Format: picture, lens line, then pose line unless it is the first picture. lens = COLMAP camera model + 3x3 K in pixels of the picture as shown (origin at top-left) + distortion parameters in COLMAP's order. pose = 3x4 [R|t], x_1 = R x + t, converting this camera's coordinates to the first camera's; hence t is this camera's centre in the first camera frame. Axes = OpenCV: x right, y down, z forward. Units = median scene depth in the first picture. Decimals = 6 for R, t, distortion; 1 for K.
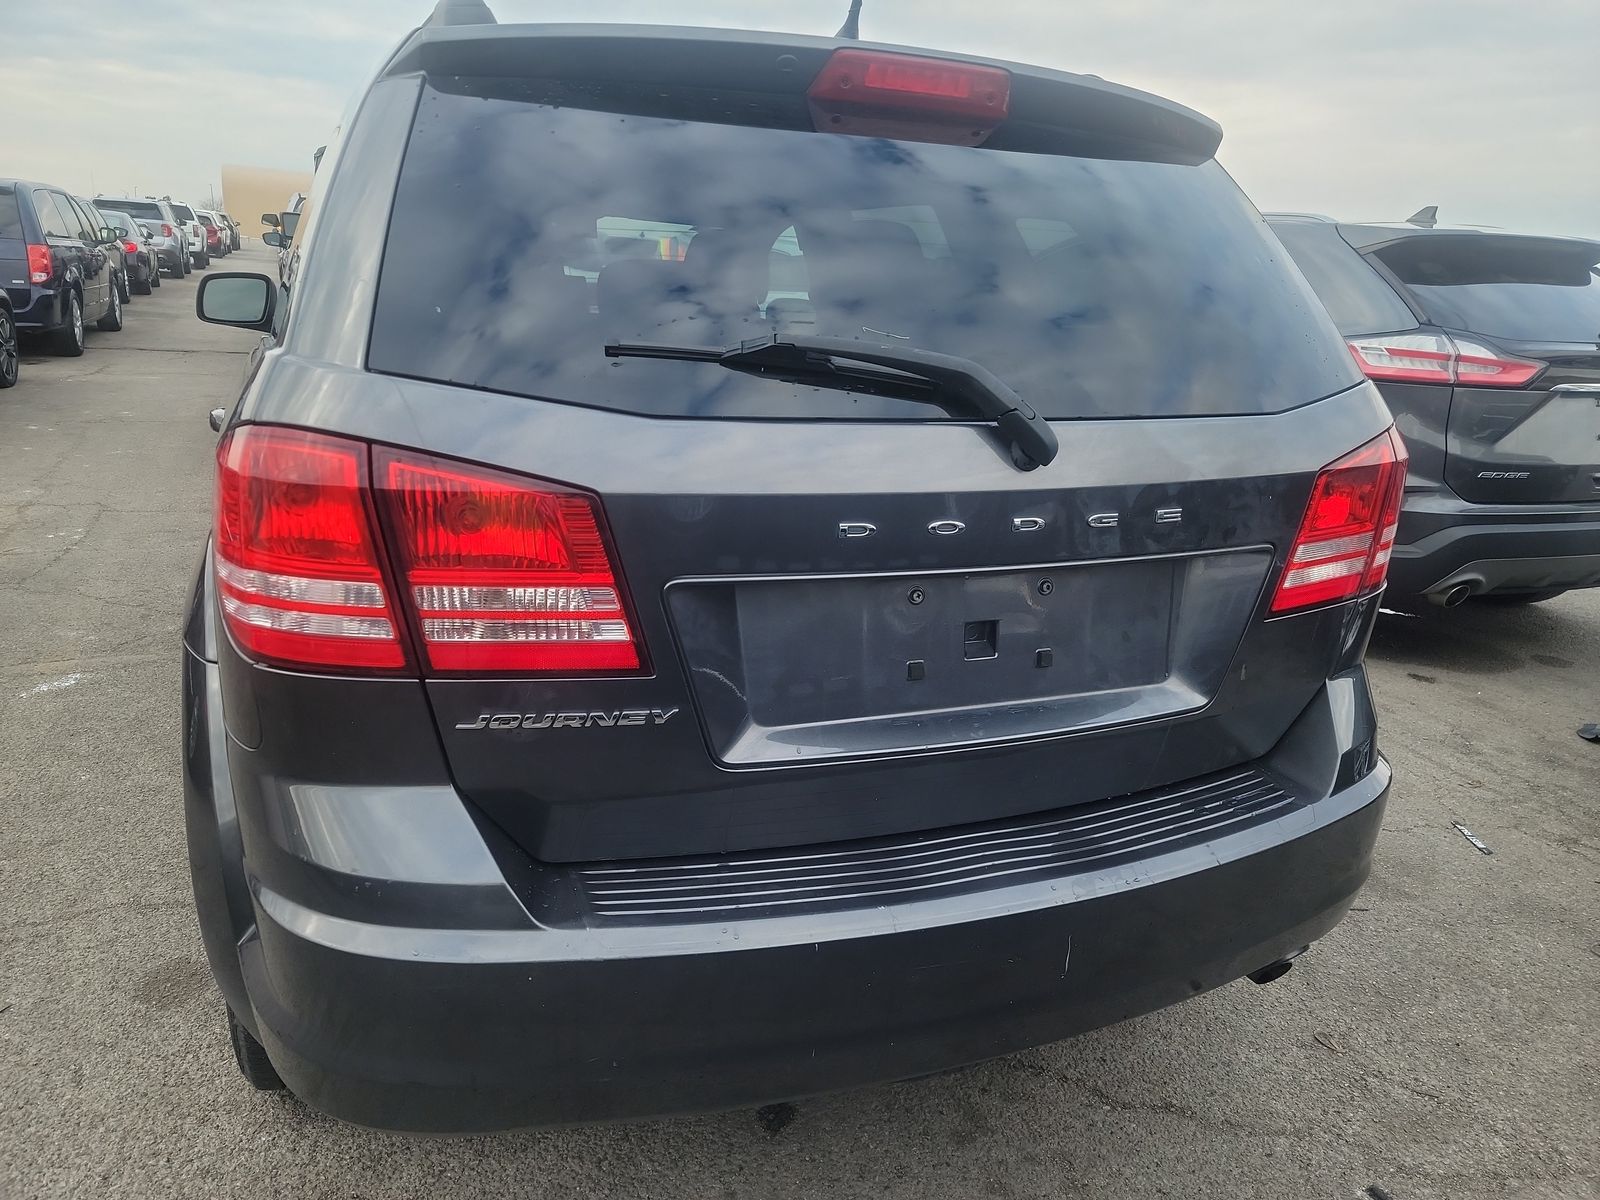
lens RADIAL K [[1106.7, 0, 796.2], [0, 1106.7, 605.1], [0, 0, 1]] dist [0.045911, -0.029818]
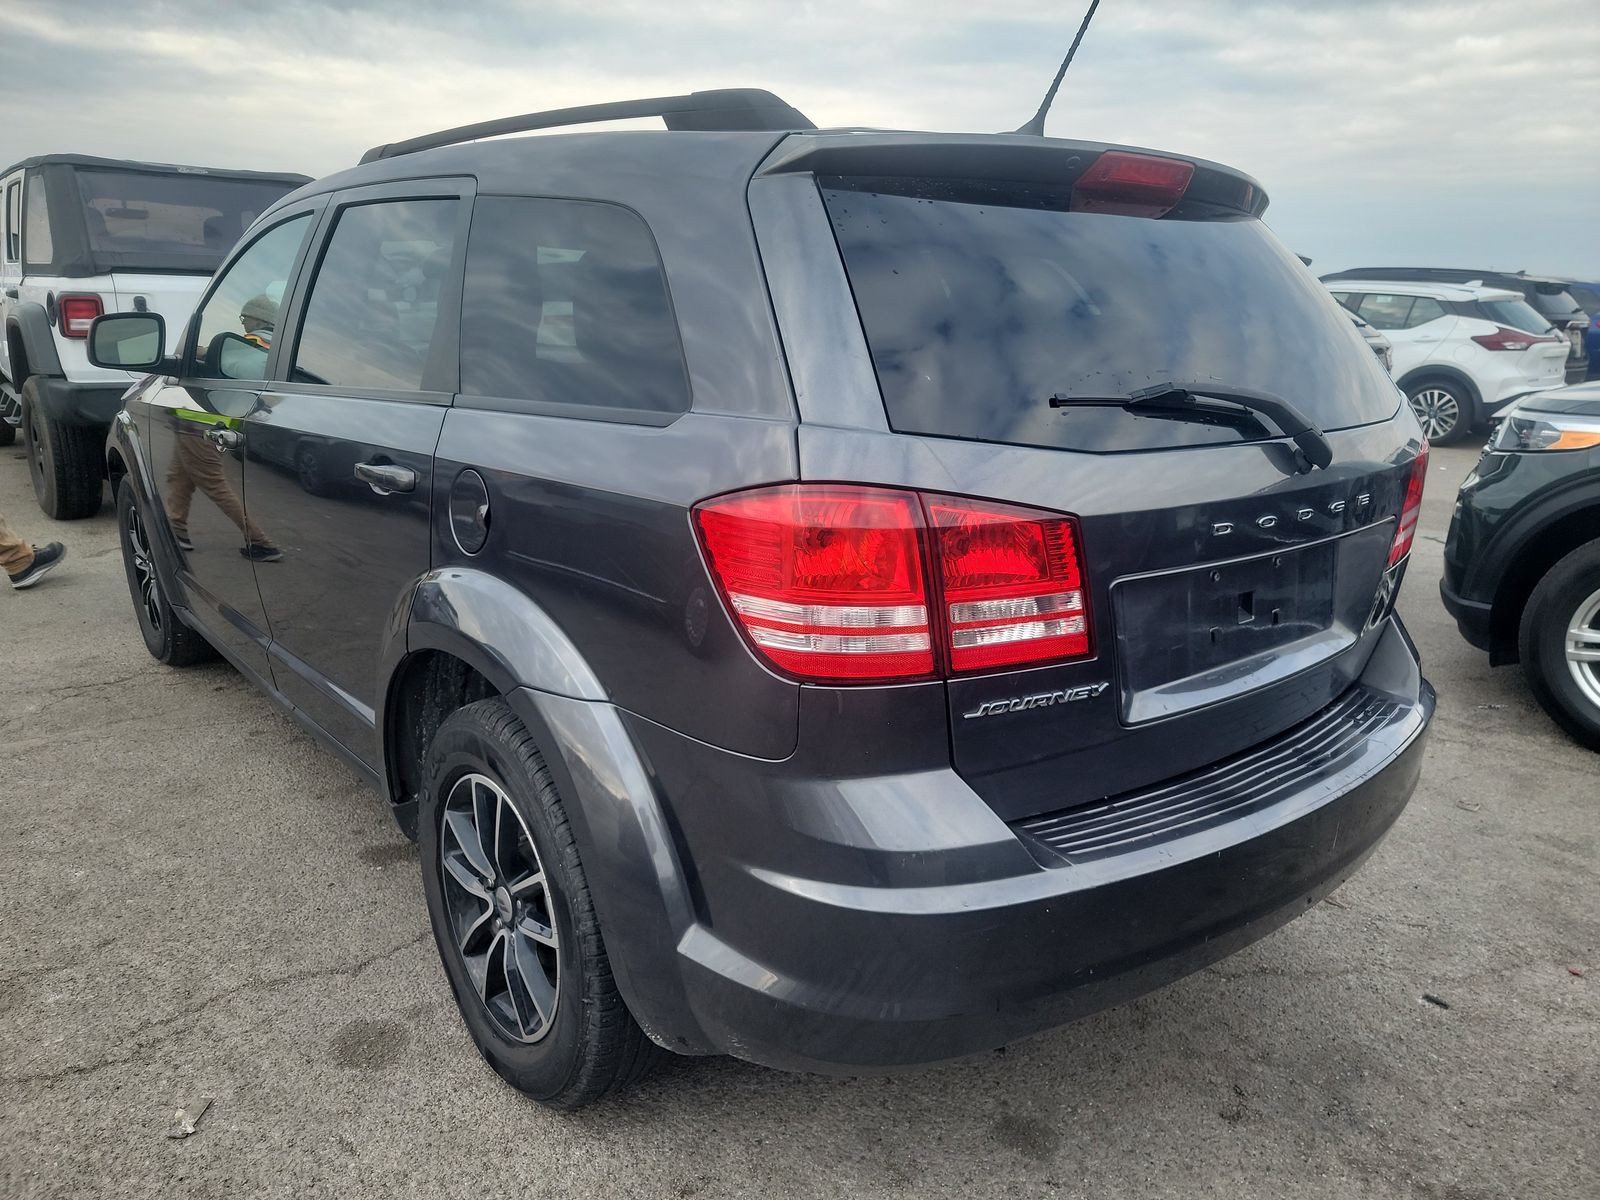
lens RADIAL K [[1106.7, 0, 804.0], [0, 1106.7, 595.5], [0, 0, 1]] dist [0.045911, -0.029818]
pose [[0.956451, -0.097581, 0.275098, -0.790825], [0.099864, 0.994985, 0.005732, -0.047223], [-0.274277, 0.021990, 0.961399, -0.121913]]
